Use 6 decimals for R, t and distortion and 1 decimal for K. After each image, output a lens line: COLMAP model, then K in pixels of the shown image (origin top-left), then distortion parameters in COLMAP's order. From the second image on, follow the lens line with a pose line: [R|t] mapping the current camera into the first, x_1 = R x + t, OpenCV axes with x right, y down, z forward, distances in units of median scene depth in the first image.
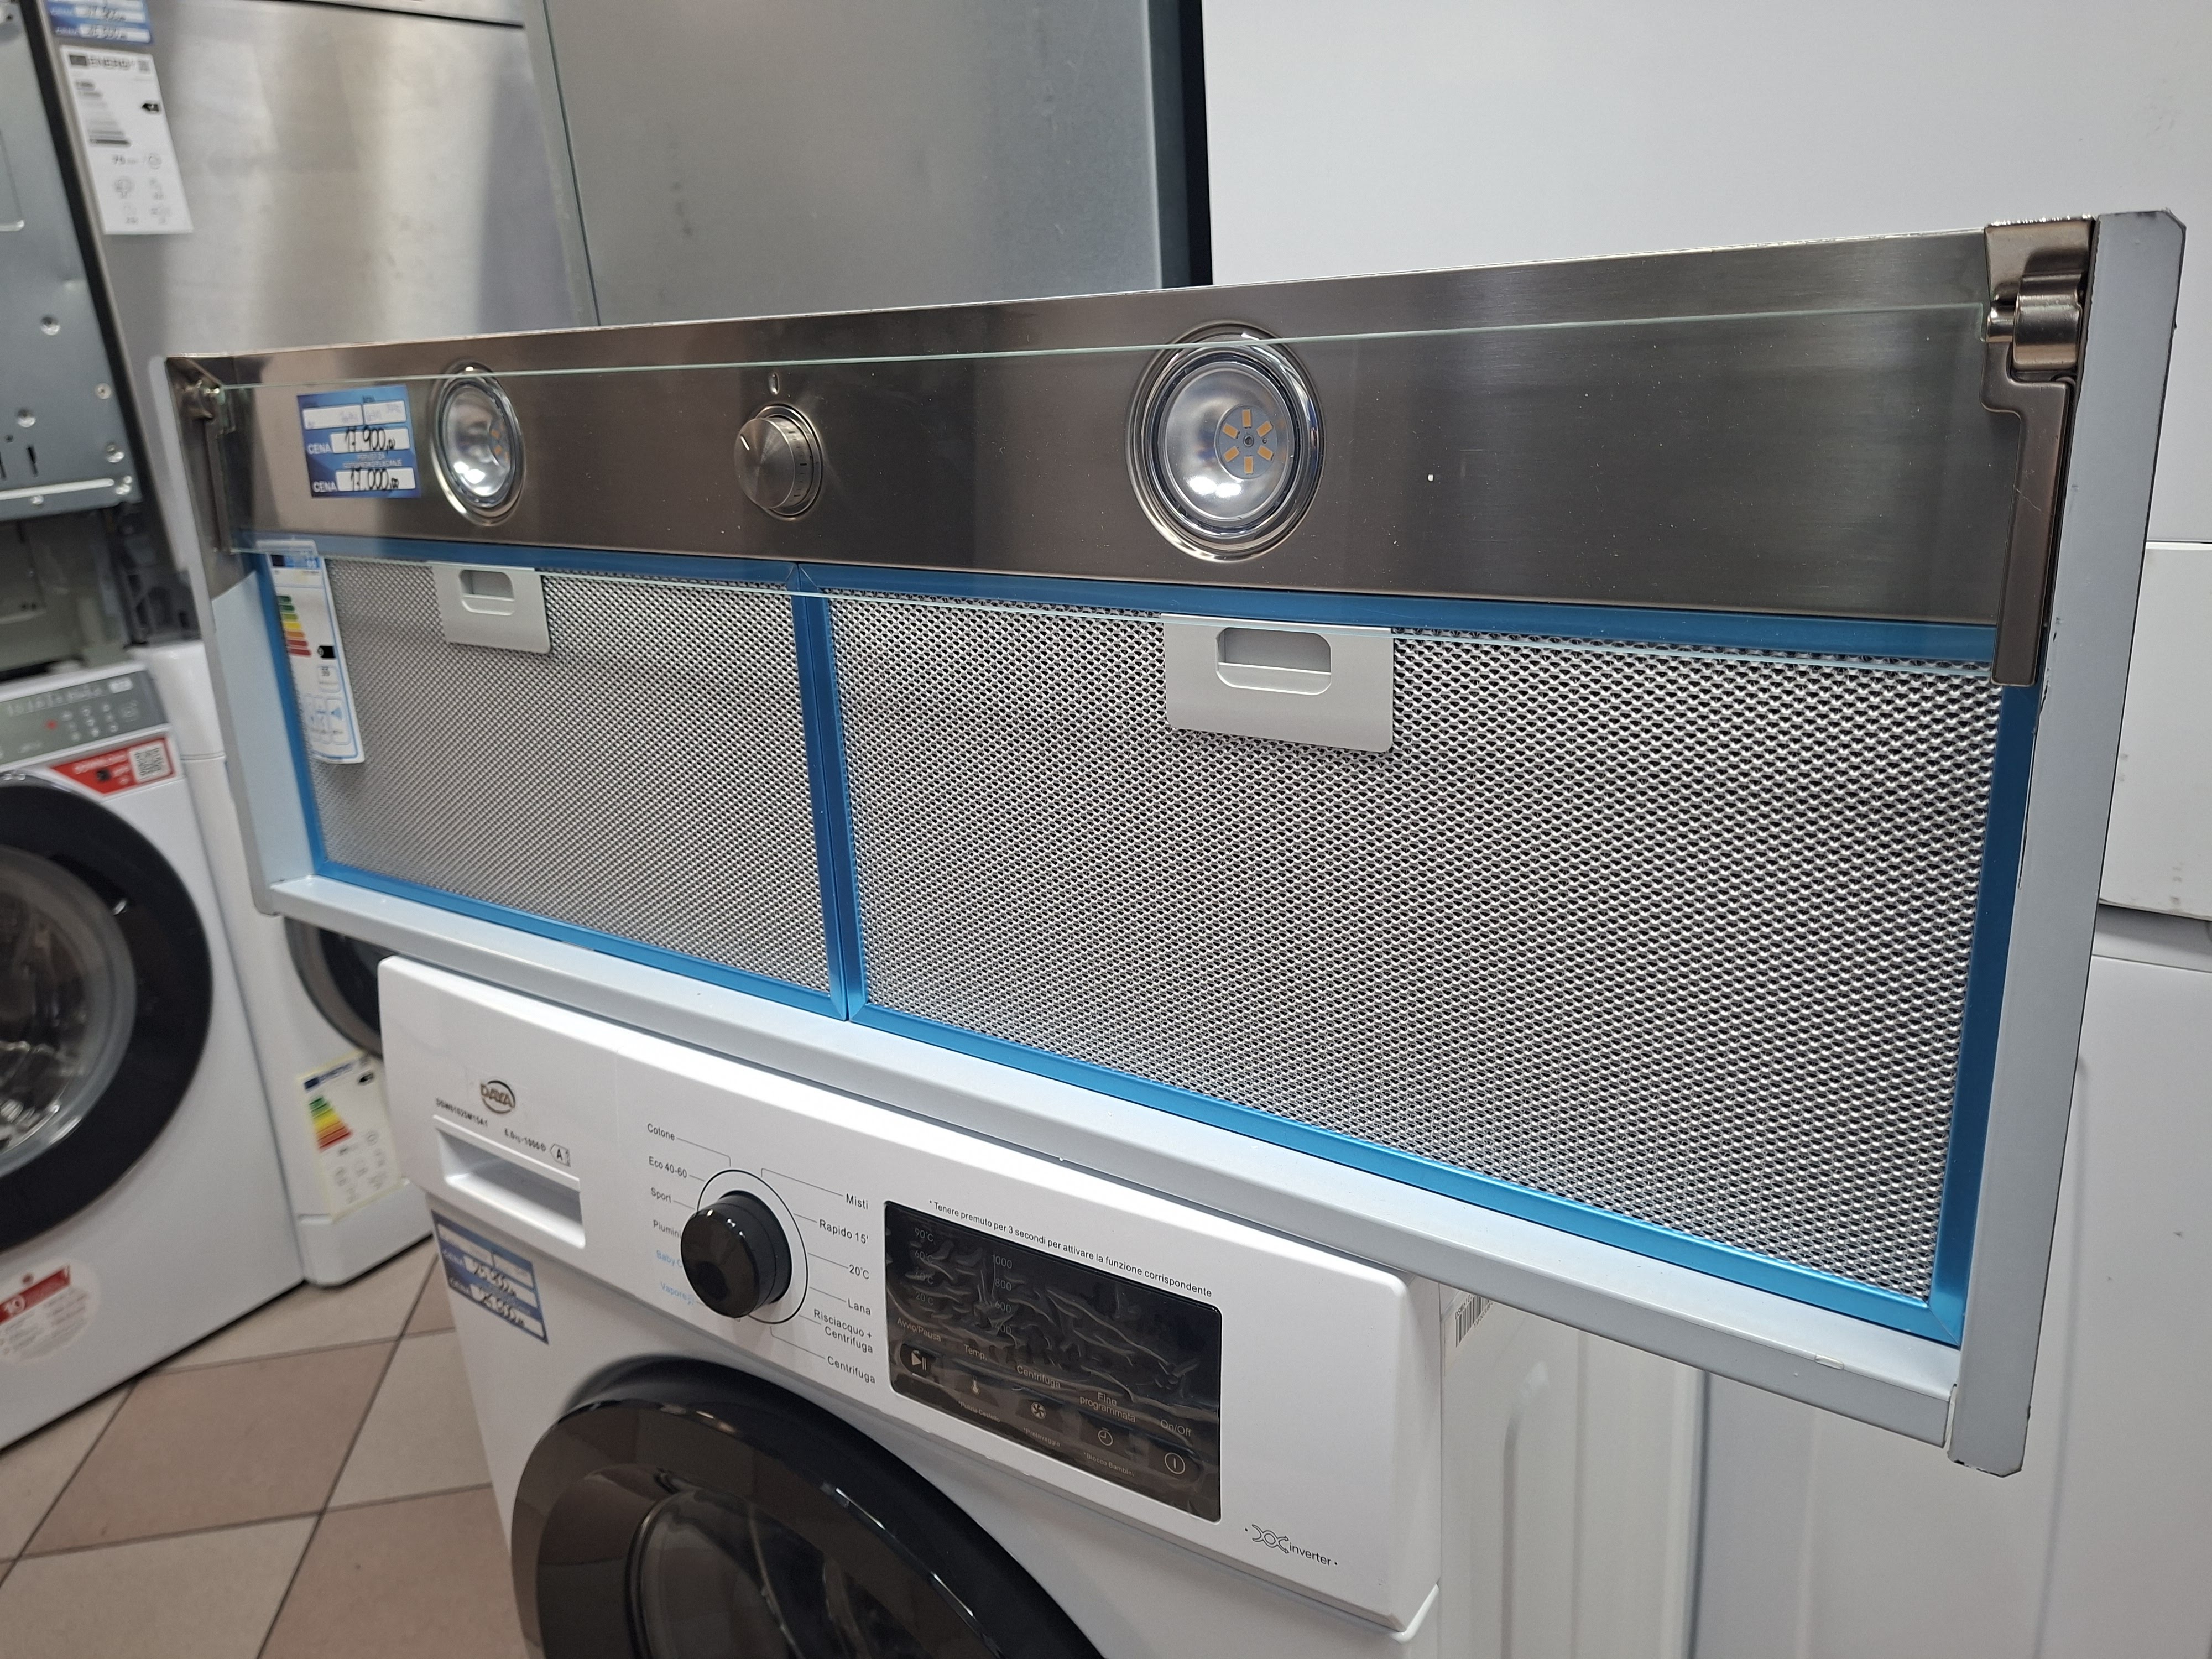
lens RADIAL K [[1553.4, 0, 1110.1], [0, 1553.4, 818.4], [0, 0, 1]] dist [0.059505, -0.074749]
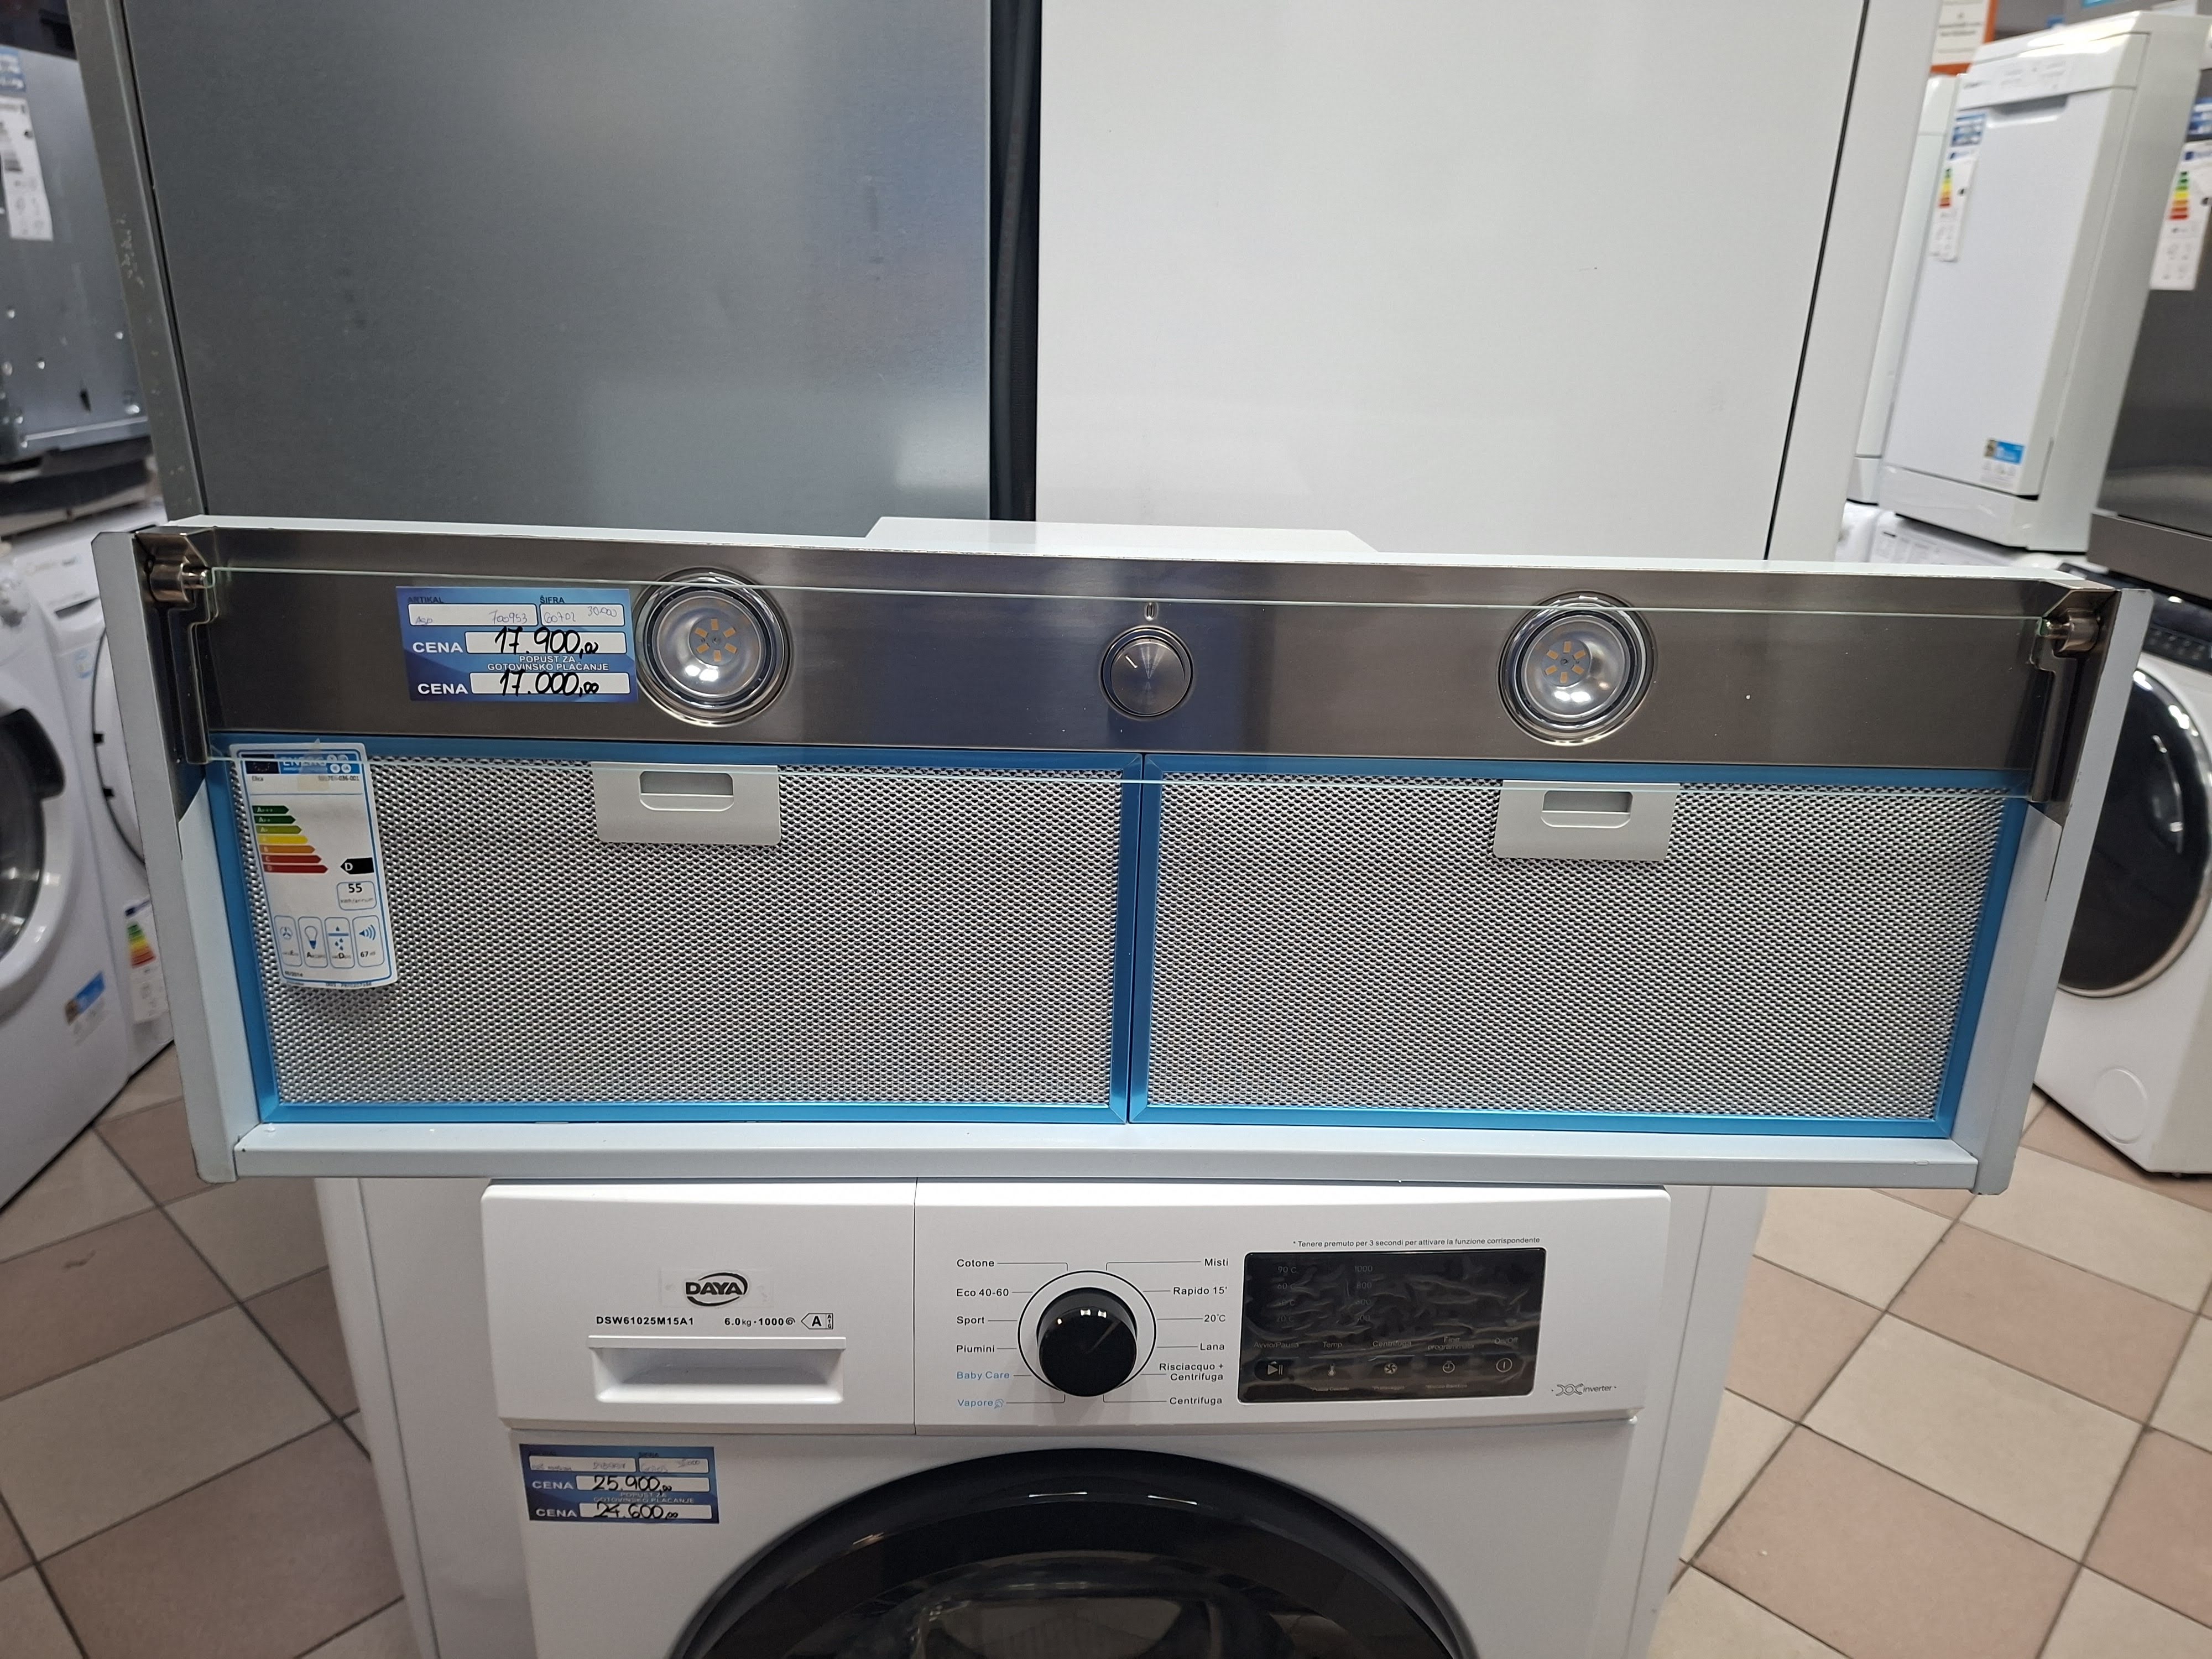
lens RADIAL K [[1553.9, 0, 1098.9], [0, 1553.9, 849.5], [0, 0, 1]] dist [0.072738, -0.096652]
pose [[0.789865, -0.134225, 0.598412, -0.875456], [0.111278, 0.990926, 0.075387, -0.169856], [-0.603101, 0.007044, 0.797634, 0.067057]]
